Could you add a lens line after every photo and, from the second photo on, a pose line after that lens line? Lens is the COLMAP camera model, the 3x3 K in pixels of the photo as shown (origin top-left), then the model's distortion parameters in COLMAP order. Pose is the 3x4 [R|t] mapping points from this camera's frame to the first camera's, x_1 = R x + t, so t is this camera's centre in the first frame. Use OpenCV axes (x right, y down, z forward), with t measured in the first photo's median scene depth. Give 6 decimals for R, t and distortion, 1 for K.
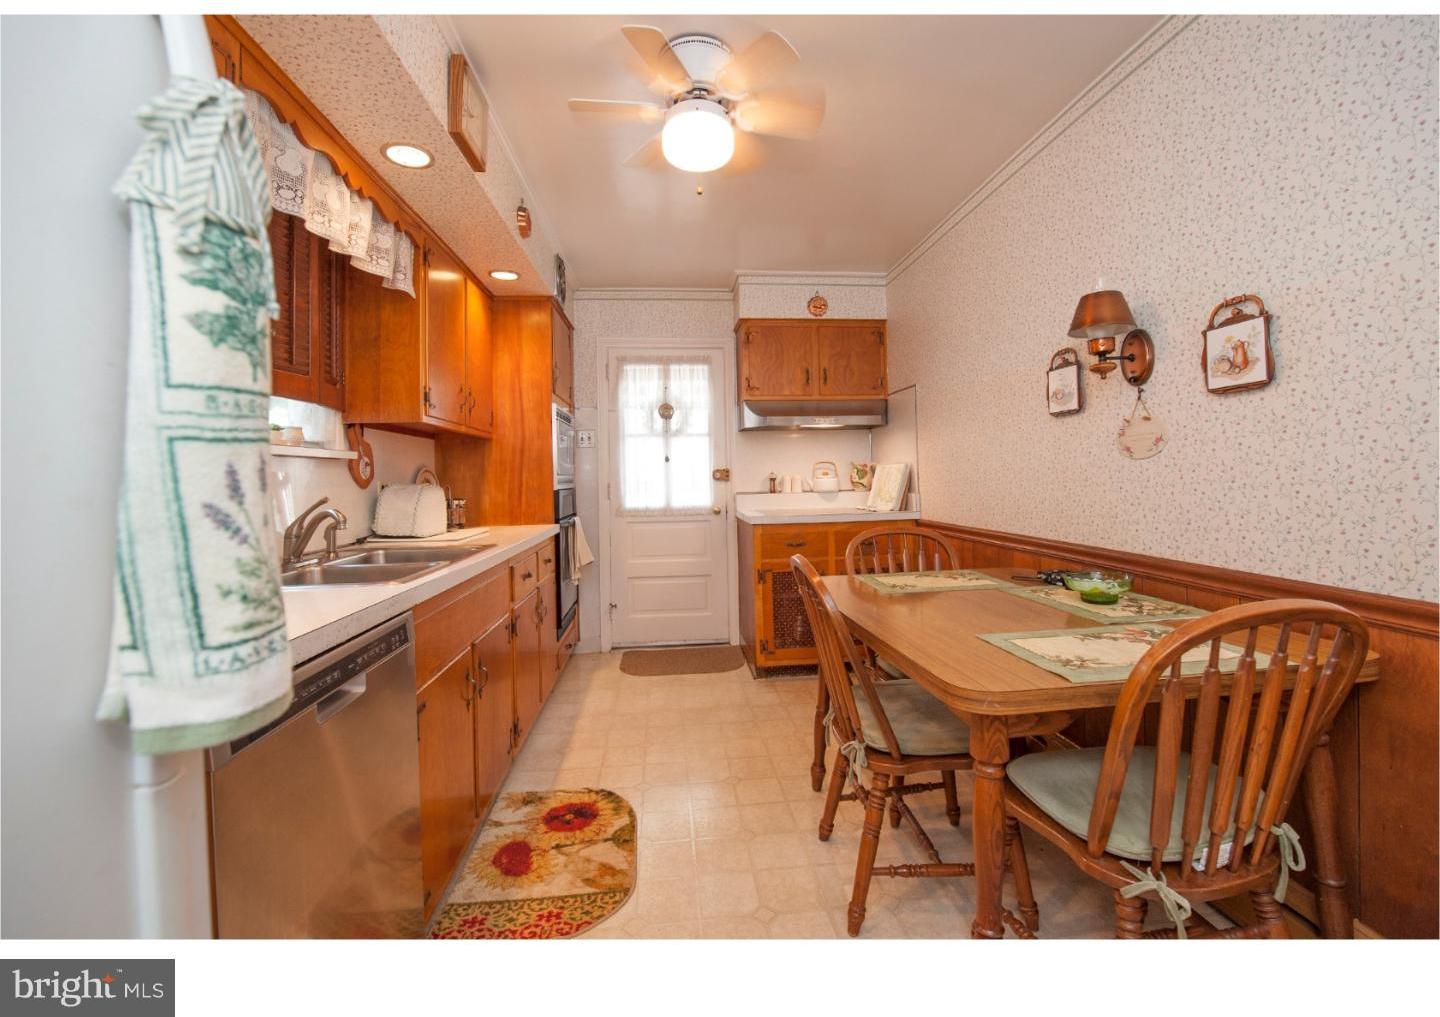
lens RADIAL K [[582.3, 0, 720.7], [0, 582.3, 466.2], [0, 0, 1]] dist [-0.020485, -0.000106]
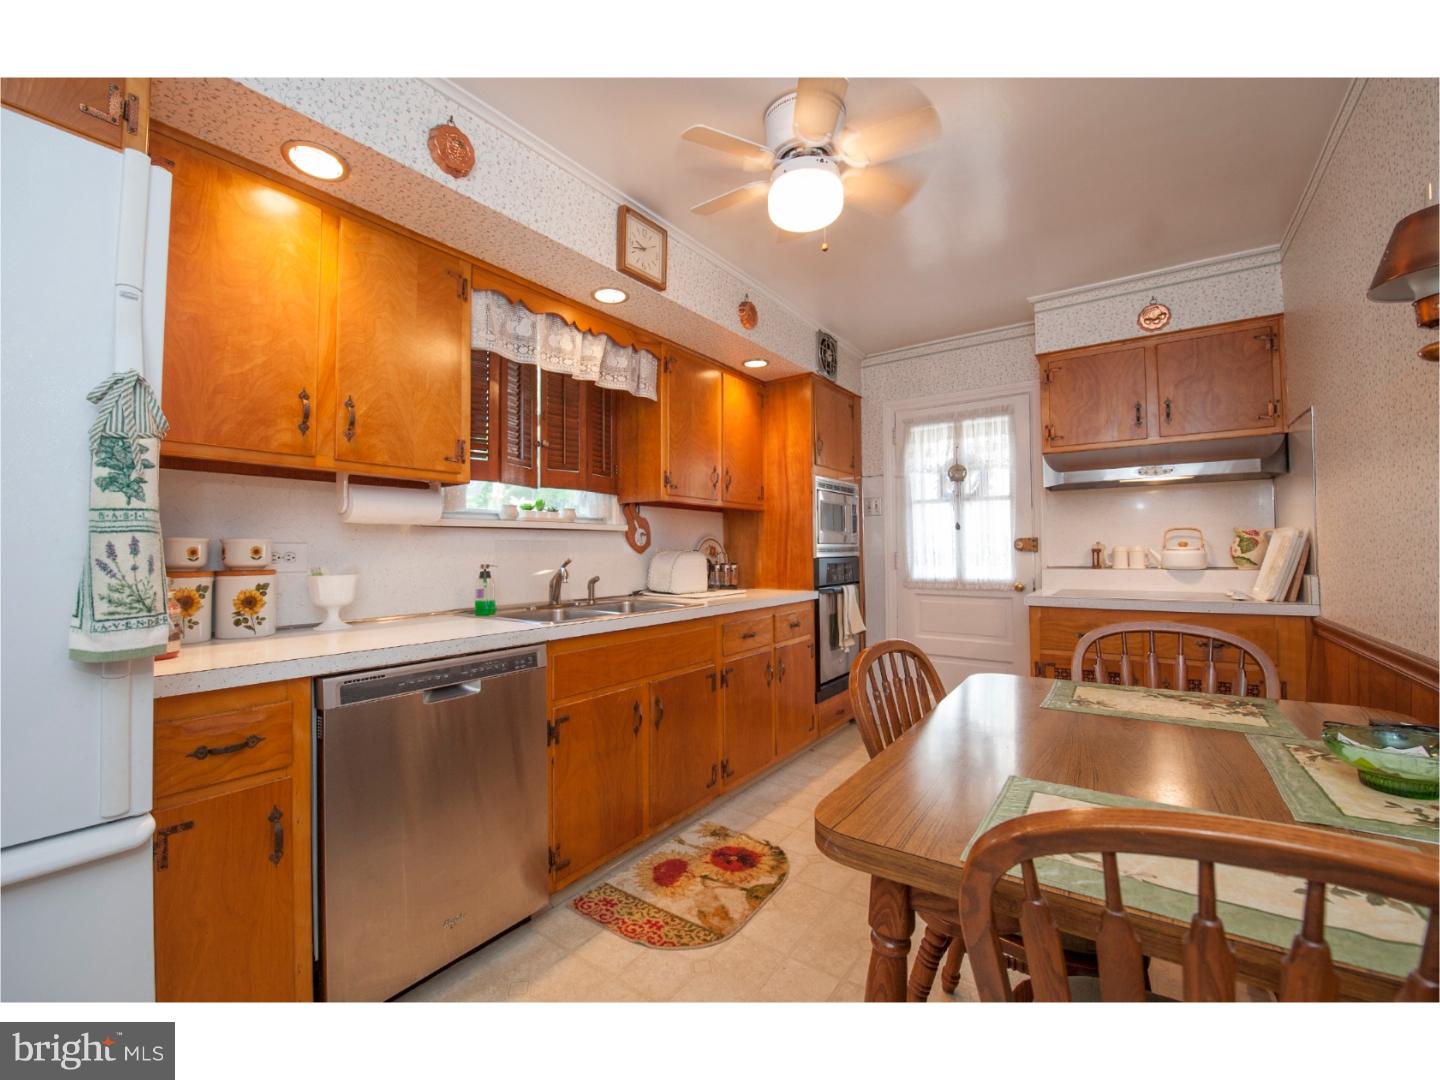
lens RADIAL K [[586.5, 0, 723.8], [0, 586.5, 533.3], [0, 0, 1]] dist [-0.019079, -0.000349]
pose [[0.753001, -0.003952, -0.658007, 0.305976], [0.004440, 0.999990, -0.000924, -0.003179], [0.658004, -0.002226, 0.753011, 0.109393]]
